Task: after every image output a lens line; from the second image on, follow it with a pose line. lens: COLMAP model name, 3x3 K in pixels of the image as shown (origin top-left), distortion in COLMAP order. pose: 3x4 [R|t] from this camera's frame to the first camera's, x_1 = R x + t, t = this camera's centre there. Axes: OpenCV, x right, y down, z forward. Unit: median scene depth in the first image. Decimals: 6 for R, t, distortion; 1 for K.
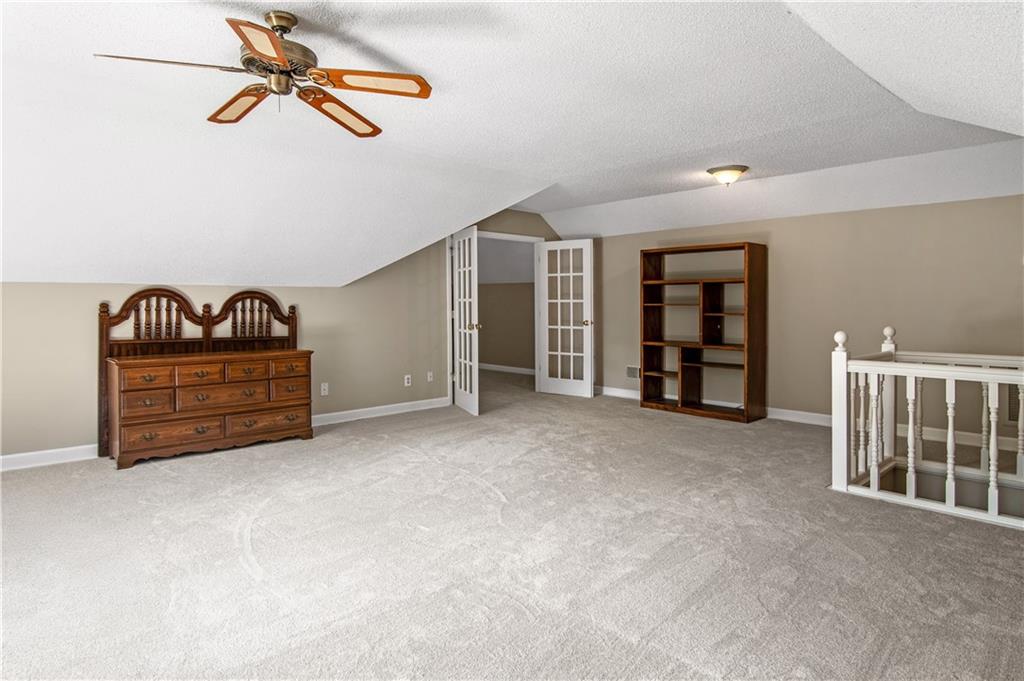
lens RADIAL K [[583.6, 0, 510.5], [0, 583.6, 315.5], [0, 0, 1]] dist [-0.002149, -0.000347]
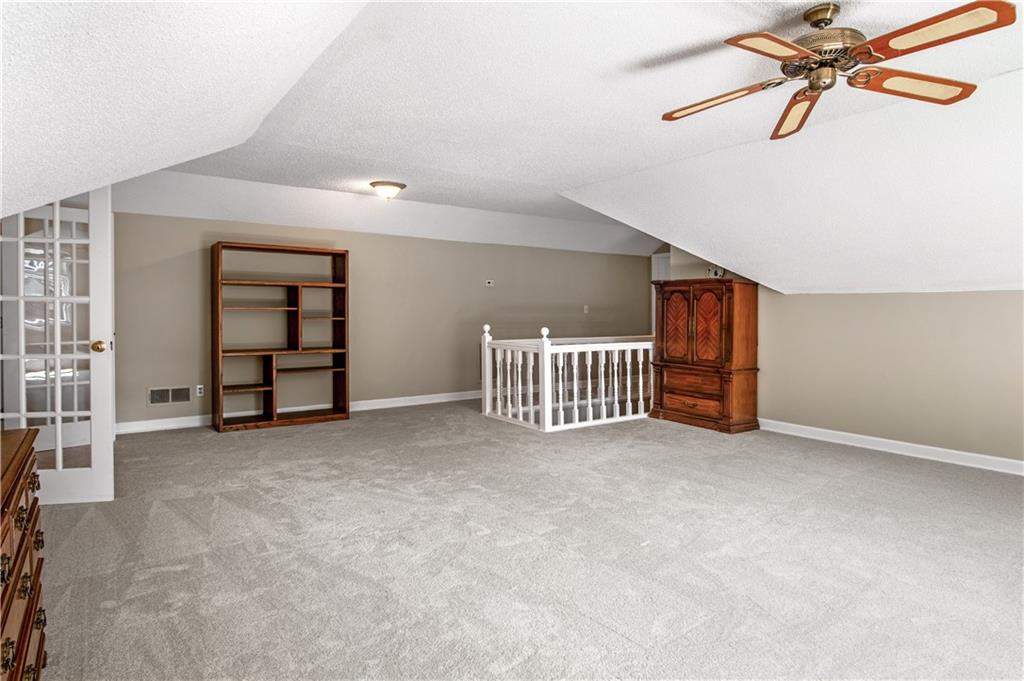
lens RADIAL K [[583.6, 0, 510.5], [0, 583.6, 315.5], [0, 0, 1]] dist [-0.002149, -0.000347]
pose [[0.160134, -0.022254, 0.986844, -0.572225], [0.013160, 0.999705, 0.020409, -0.022747], [-0.987008, 0.009719, 0.160380, 0.508798]]
